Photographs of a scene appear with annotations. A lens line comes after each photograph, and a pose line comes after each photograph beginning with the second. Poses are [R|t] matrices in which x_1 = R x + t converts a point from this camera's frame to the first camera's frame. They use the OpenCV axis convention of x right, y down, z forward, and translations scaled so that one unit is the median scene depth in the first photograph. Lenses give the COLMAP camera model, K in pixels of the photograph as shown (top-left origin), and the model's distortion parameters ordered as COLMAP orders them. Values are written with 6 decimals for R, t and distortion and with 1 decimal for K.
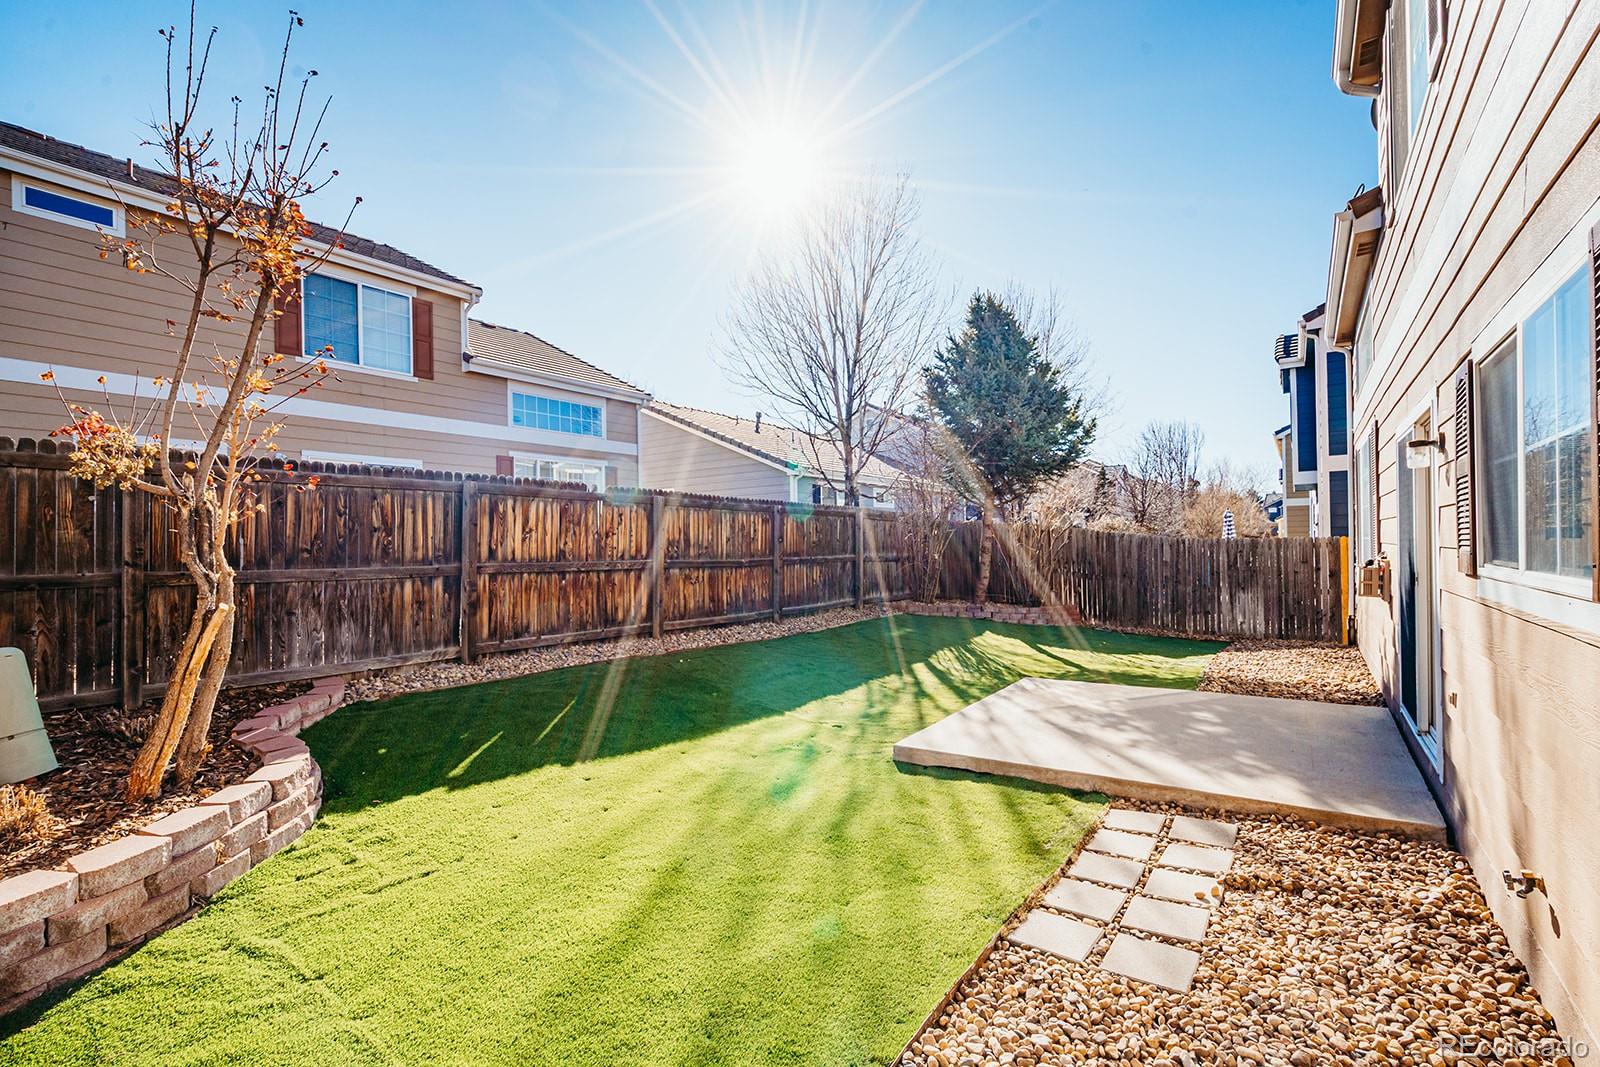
lens RADIAL K [[713.6, 0, 800.0], [0, 713.6, 533.5], [0, 0, 1]] dist [-0.002390, -0.000111]
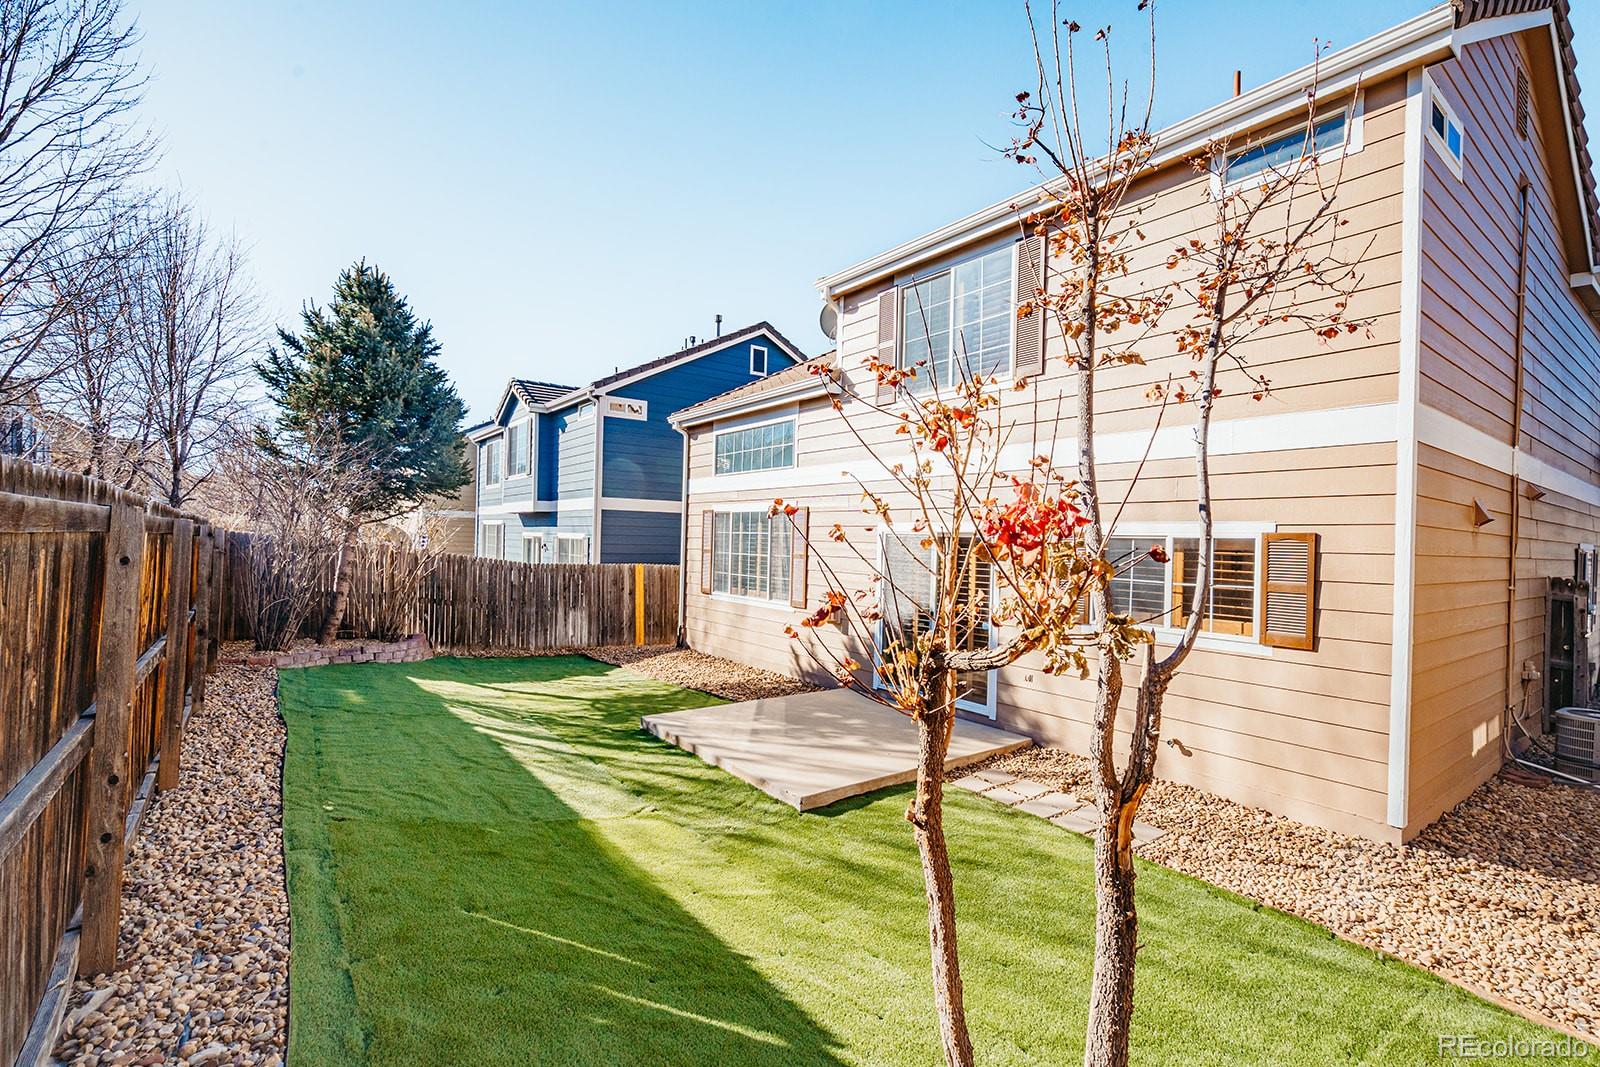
lens RADIAL K [[713.6, 0, 800.0], [0, 713.6, 533.5], [0, 0, 1]] dist [-0.002390, -0.000111]
pose [[0.307871, 0.034346, 0.950808, -0.401133], [-0.047956, 0.998638, -0.020546, -0.039161], [-0.950219, -0.039271, 0.309099, 0.288569]]
